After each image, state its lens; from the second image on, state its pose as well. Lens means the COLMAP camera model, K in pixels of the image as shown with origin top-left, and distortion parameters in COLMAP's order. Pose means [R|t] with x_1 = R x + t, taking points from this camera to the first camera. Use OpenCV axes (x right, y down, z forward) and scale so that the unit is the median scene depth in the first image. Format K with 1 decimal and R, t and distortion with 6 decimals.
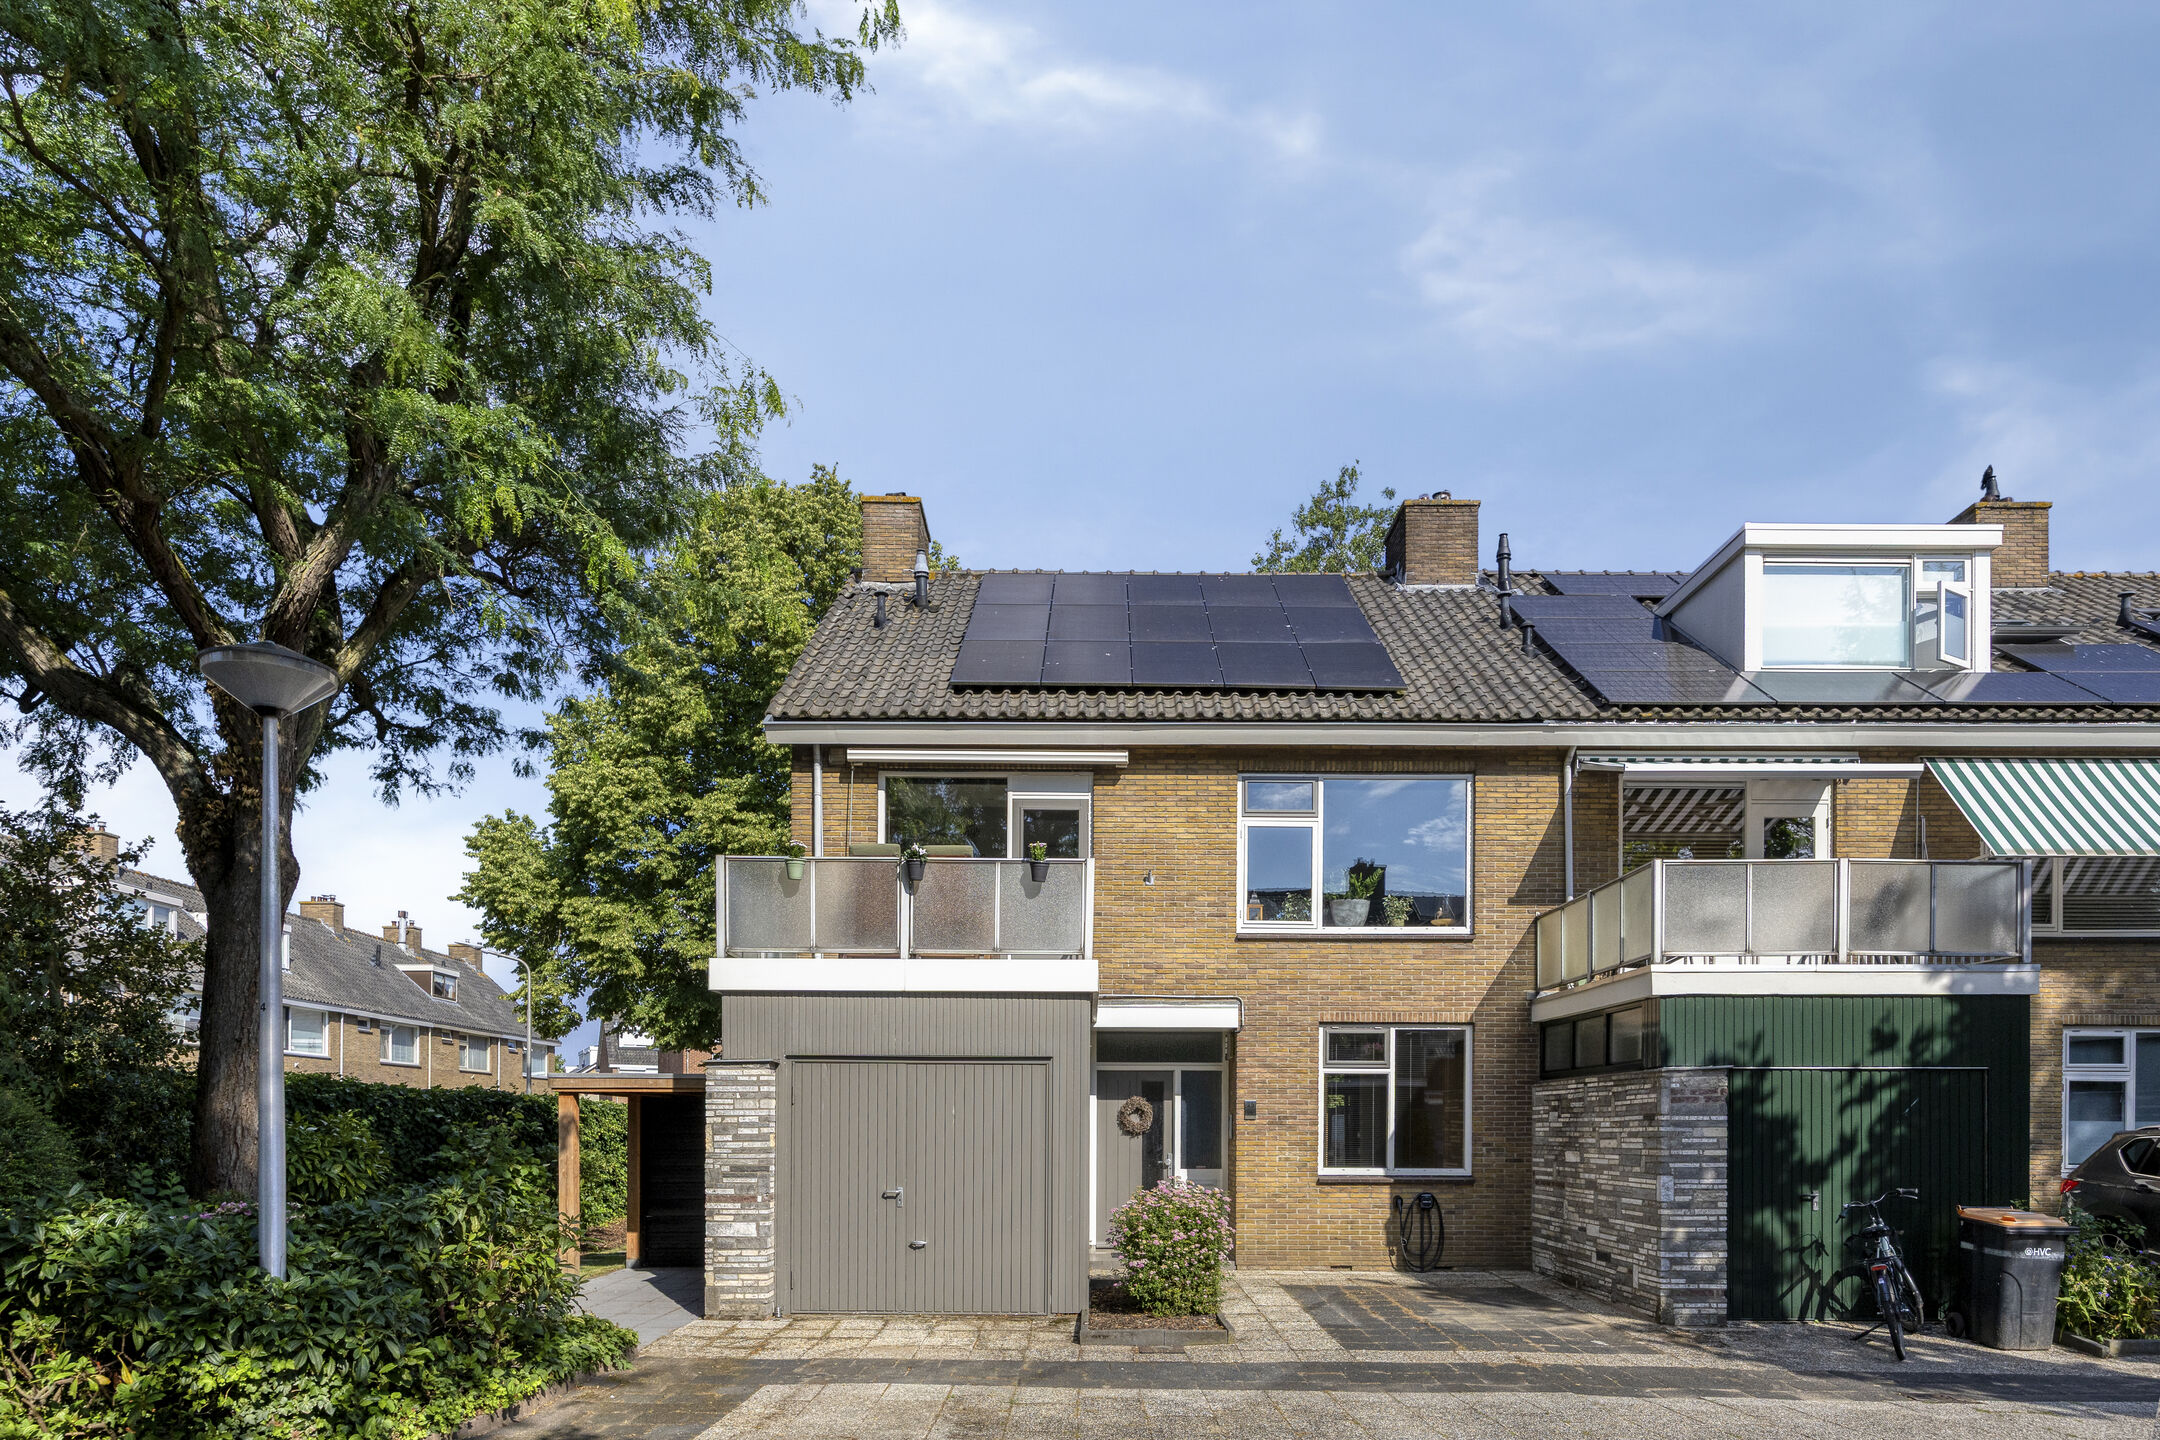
lens RADIAL K [[1255.5, 0, 1080.0], [0, 1255.5, 720.0], [0, 0, 1]] dist [-0.002118, -0.000396]
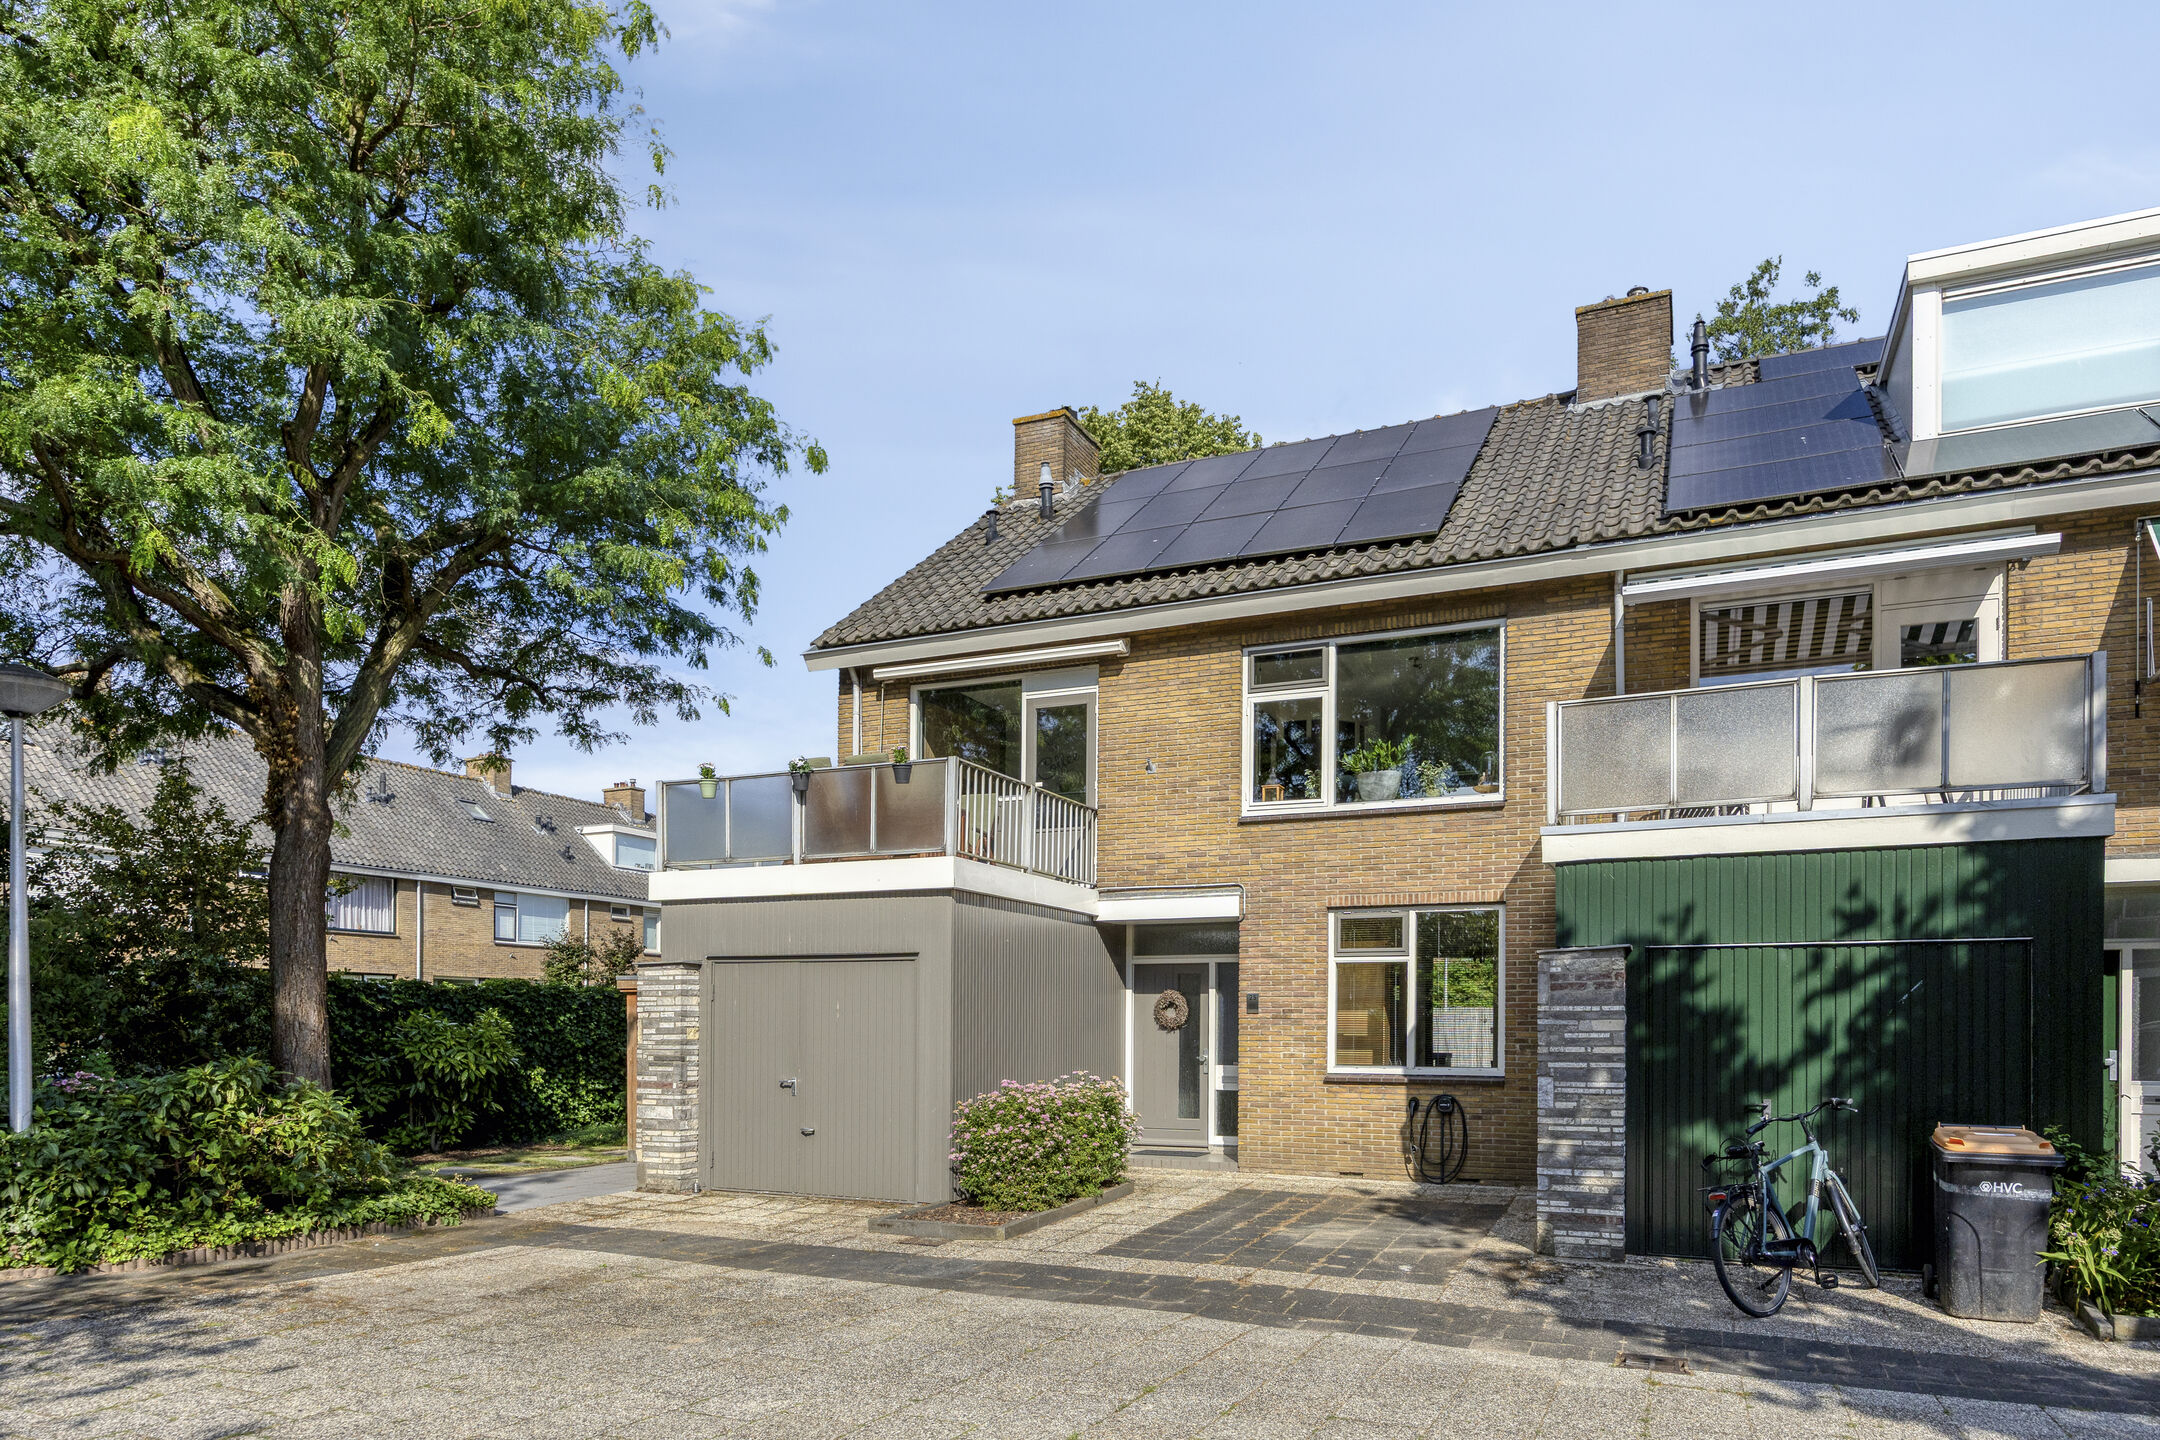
lens RADIAL K [[1253.8, 0, 1082.0], [0, 1253.8, 612.9], [0, 0, 1]] dist [-0.002078, -0.000639]
pose [[0.915736, -0.126427, -0.381372, 0.415968], [0.124982, 0.991745, -0.028669, 0.030626], [0.381848, -0.021411, 0.923977, 0.086276]]
